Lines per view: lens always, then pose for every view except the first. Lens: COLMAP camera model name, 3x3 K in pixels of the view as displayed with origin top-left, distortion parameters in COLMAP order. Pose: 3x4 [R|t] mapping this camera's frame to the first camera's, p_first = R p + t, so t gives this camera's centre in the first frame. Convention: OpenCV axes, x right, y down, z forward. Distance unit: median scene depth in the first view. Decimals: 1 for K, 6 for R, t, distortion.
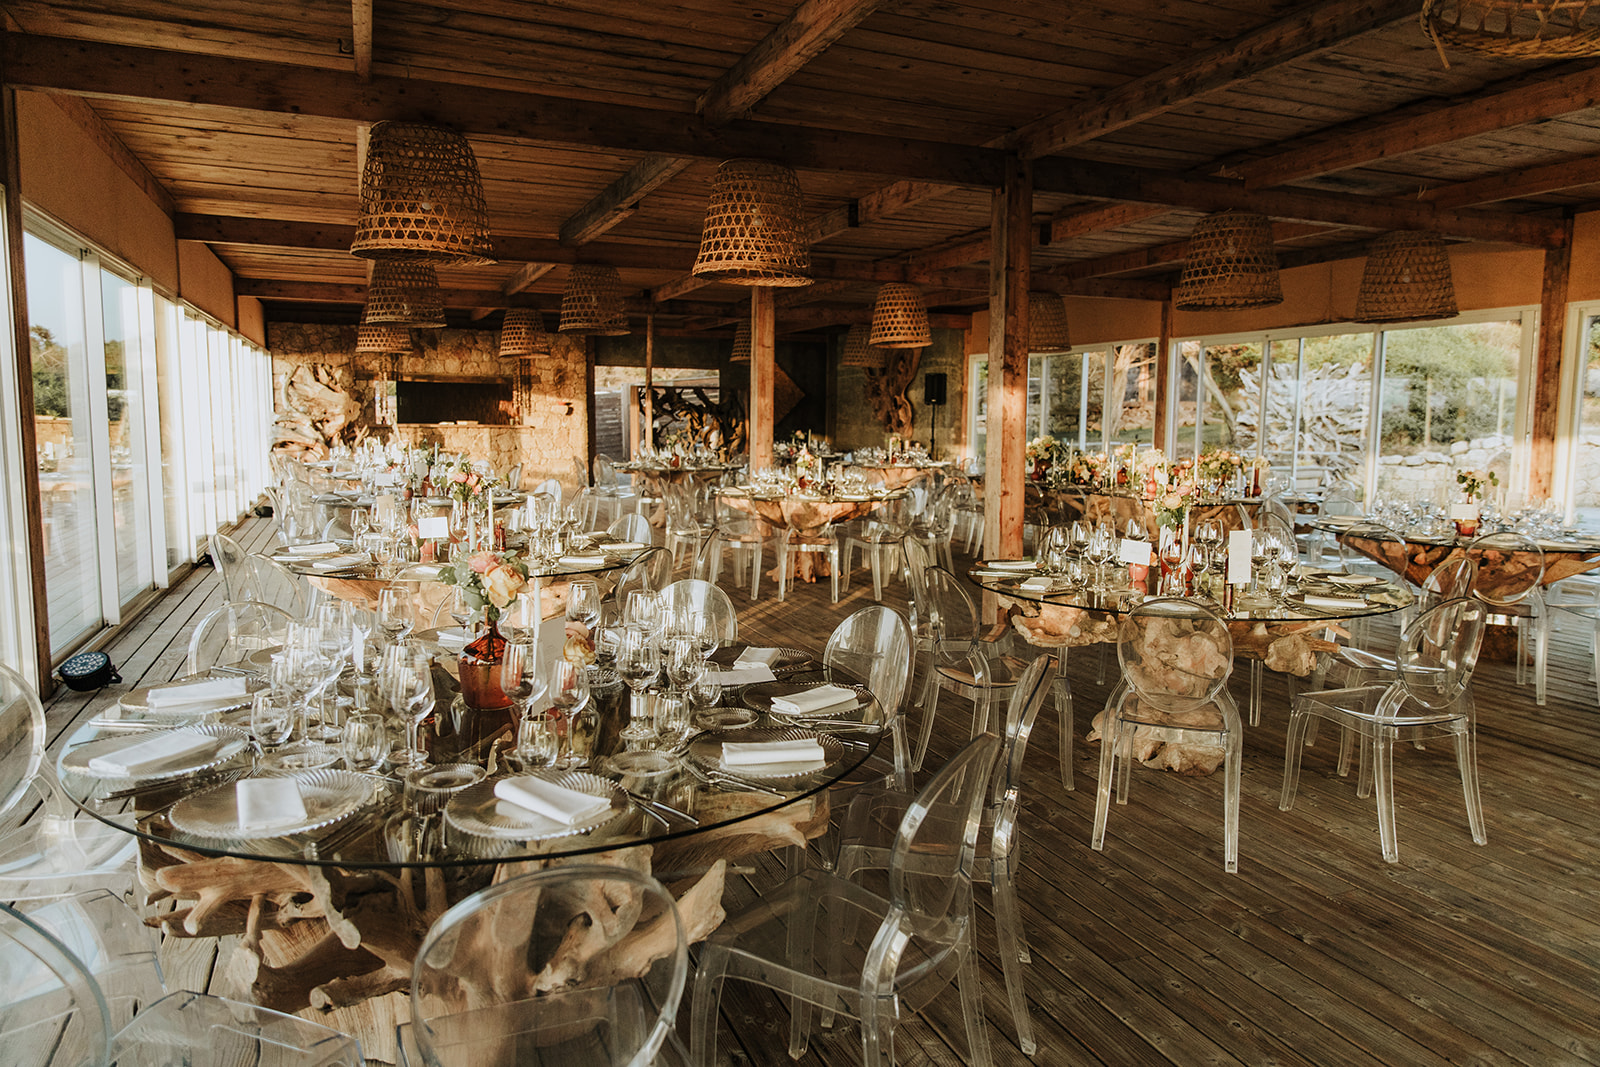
lens RADIAL K [[1071.5, 0, 807.7], [0, 1071.5, 528.4], [0, 0, 1]] dist [0.003051, -0.002140]
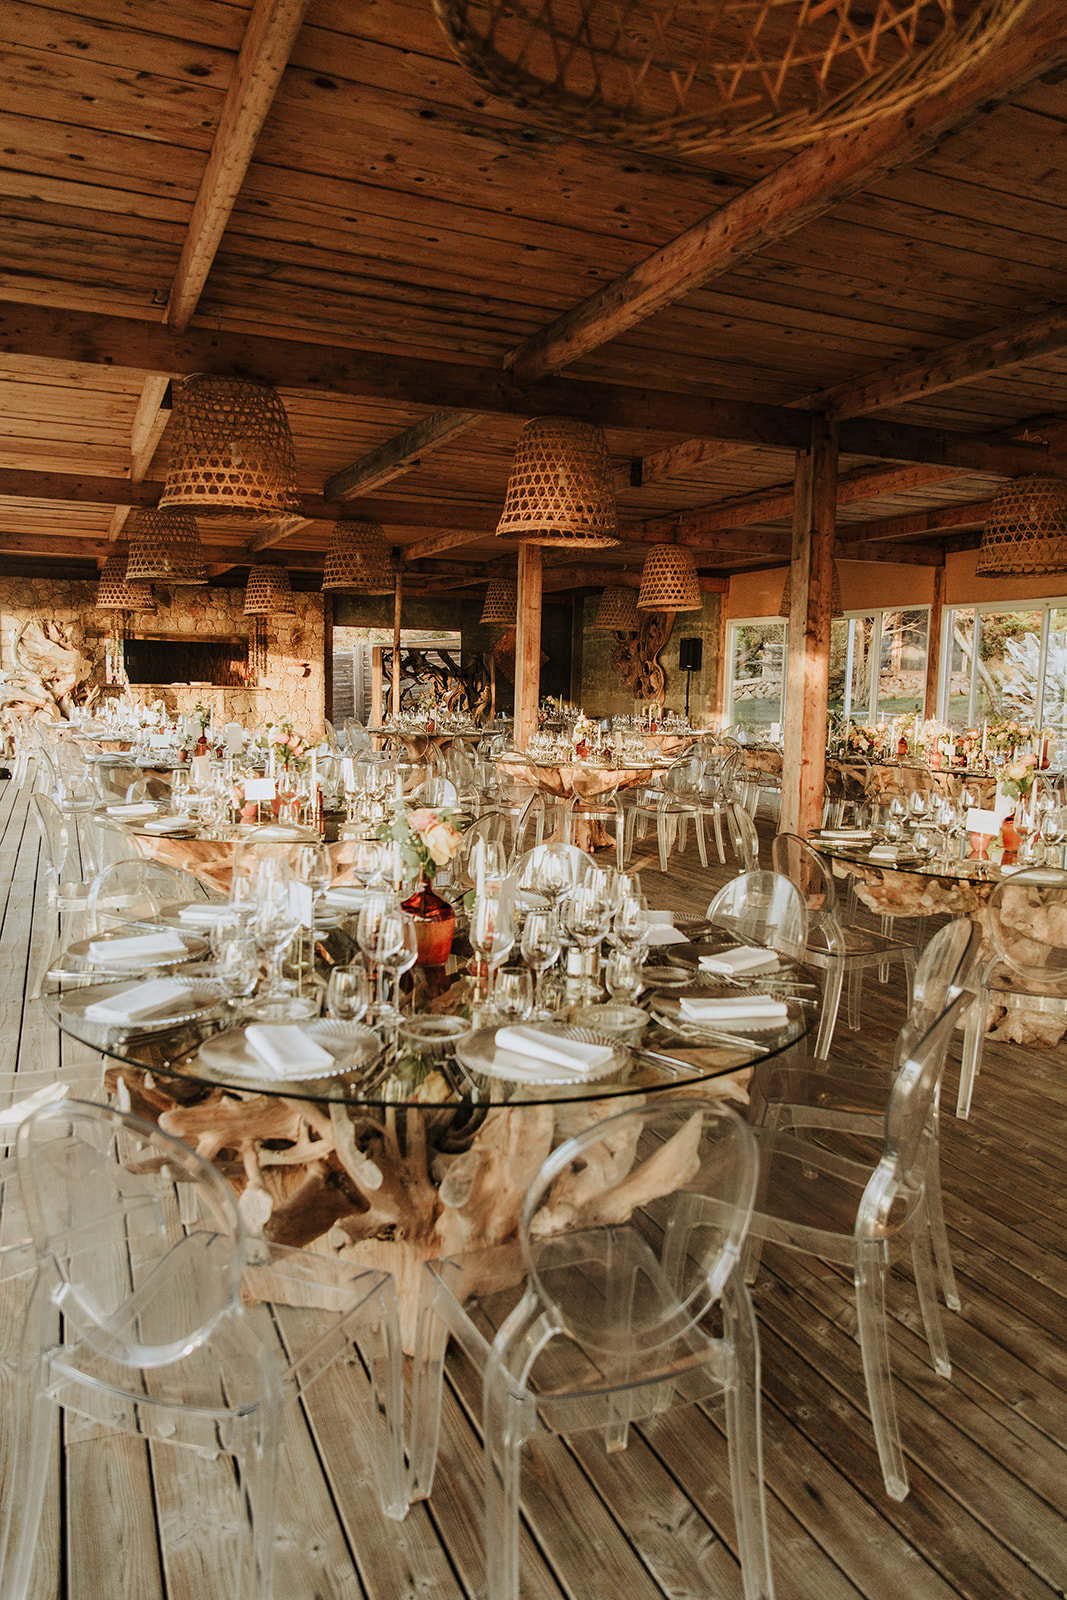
lens RADIAL K [[1122.6, 0, 533.5], [0, 1122.6, 800.0], [0, 0, 1]] dist [-0.001757, 0.001273]
pose [[0.999904, 0.011378, 0.007866, -0.069828], [-0.011386, 0.999935, 0.001028, 0.003463], [-0.007853, -0.001117, 0.999969, -0.020407]]
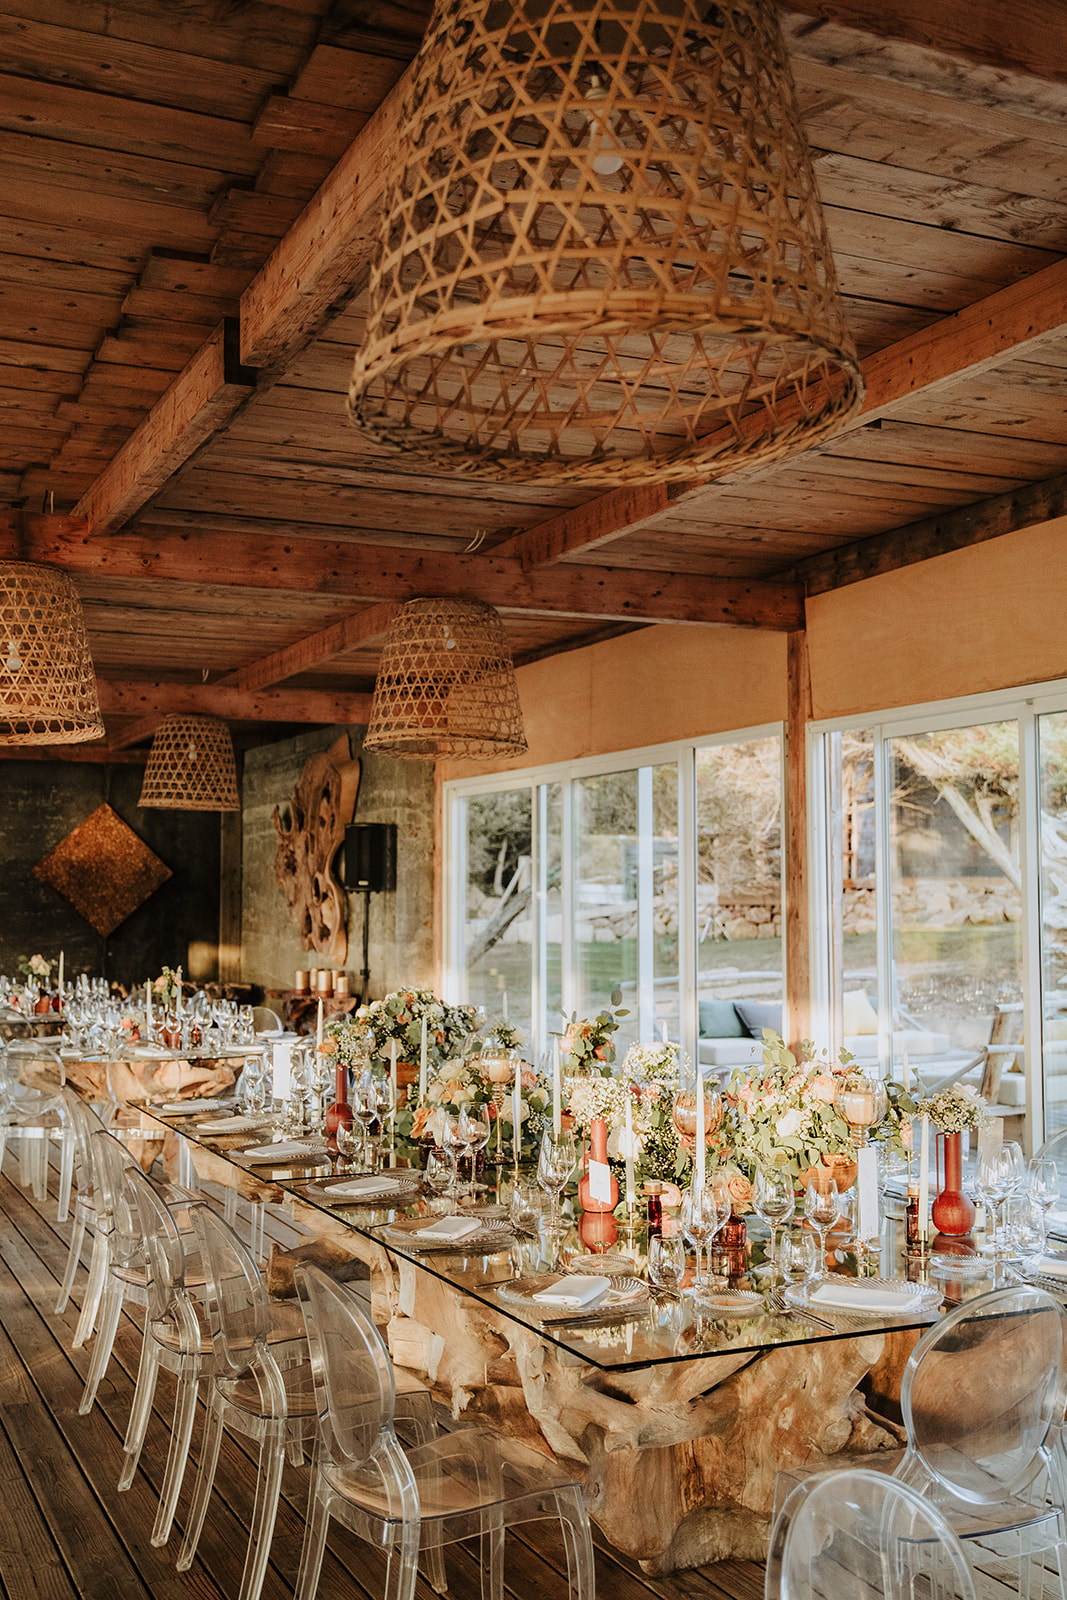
lens RADIAL K [[1652.8, 0, 533.5], [0, 1652.8, 800.0], [0, 0, 1]] dist [-0.001059, -0.000466]
pose [[0.999158, -0.007408, 0.040343, 0.390450], [0.014004, 0.986065, -0.165772, -0.092519], [-0.038553, 0.166197, 0.985339, 0.755490]]
